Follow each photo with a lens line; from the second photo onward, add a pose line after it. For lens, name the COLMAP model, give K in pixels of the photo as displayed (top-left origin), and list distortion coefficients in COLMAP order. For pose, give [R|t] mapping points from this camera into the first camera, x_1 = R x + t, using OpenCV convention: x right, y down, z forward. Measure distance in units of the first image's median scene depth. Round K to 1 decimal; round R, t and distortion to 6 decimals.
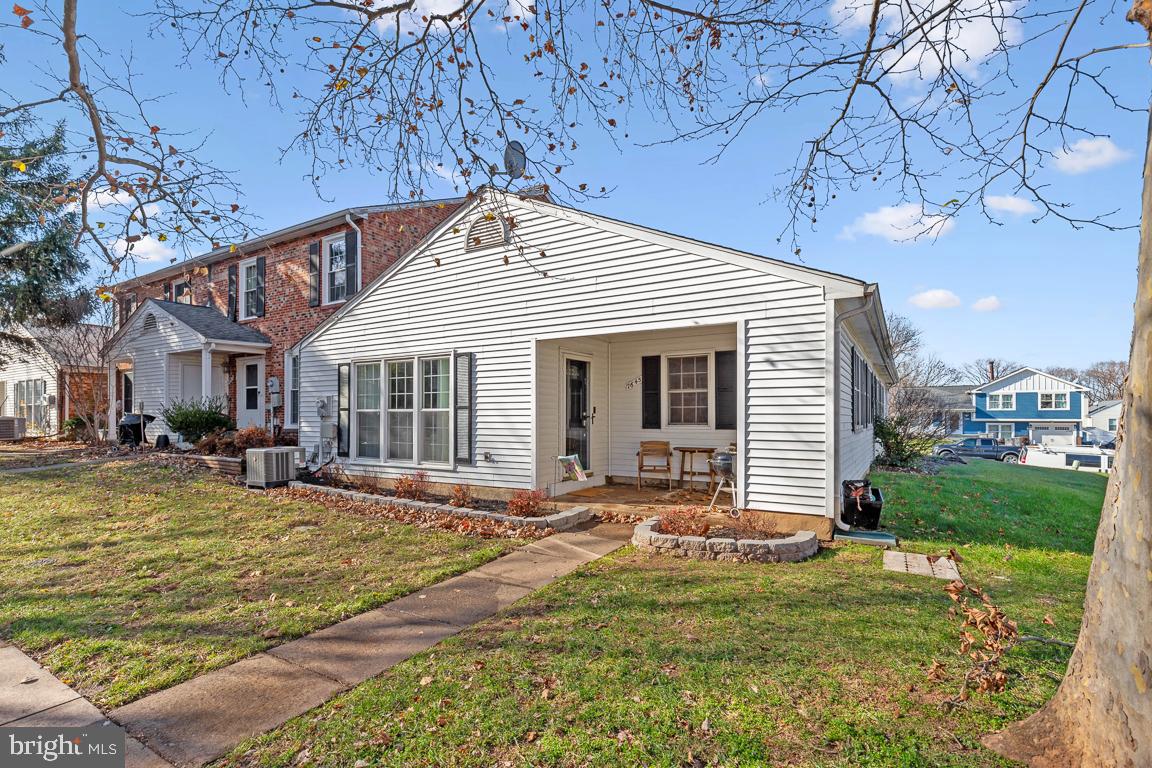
lens RADIAL K [[536.7, 0, 602.4], [0, 536.7, 414.2], [0, 0, 1]] dist [0.010493, -0.000684]
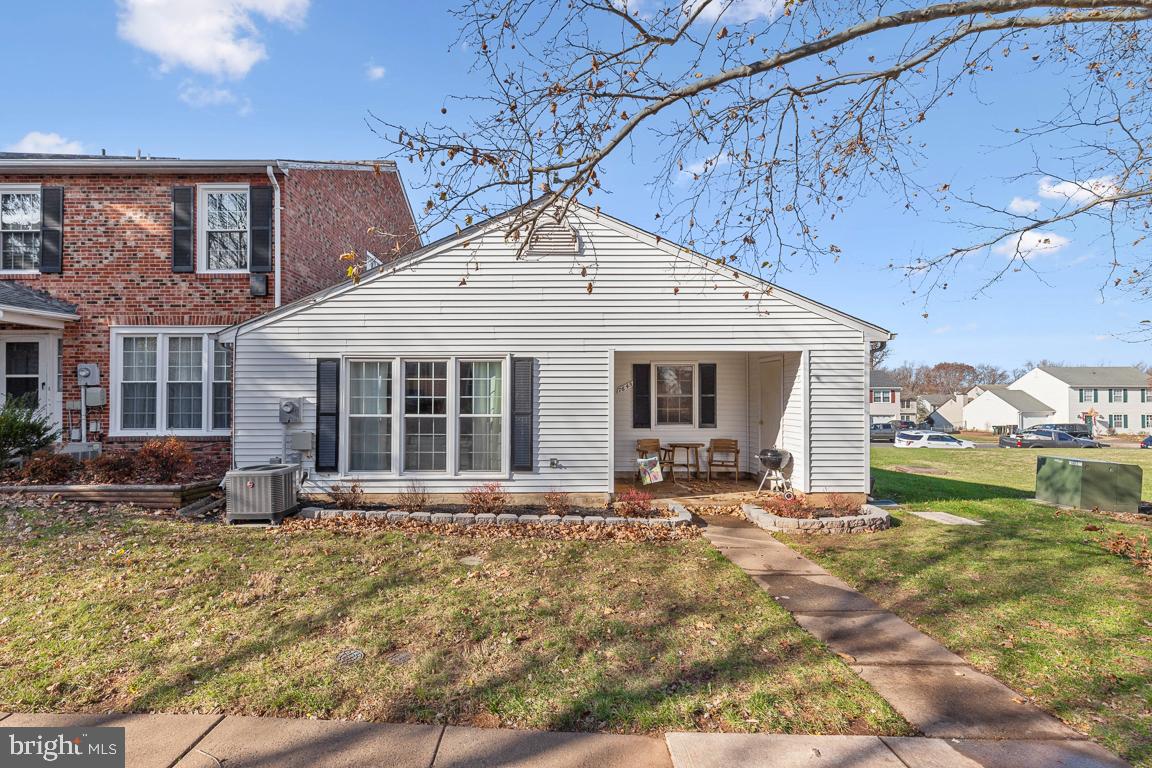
lens RADIAL K [[536.7, 0, 569.5], [0, 536.7, 392.5], [0, 0, 1]] dist [0.010493, -0.000684]
pose [[0.858766, 0.005778, 0.512336, -0.638378], [-0.002900, 0.999975, -0.006418, -0.041633], [-0.512360, 0.004025, 0.858761, 0.113702]]
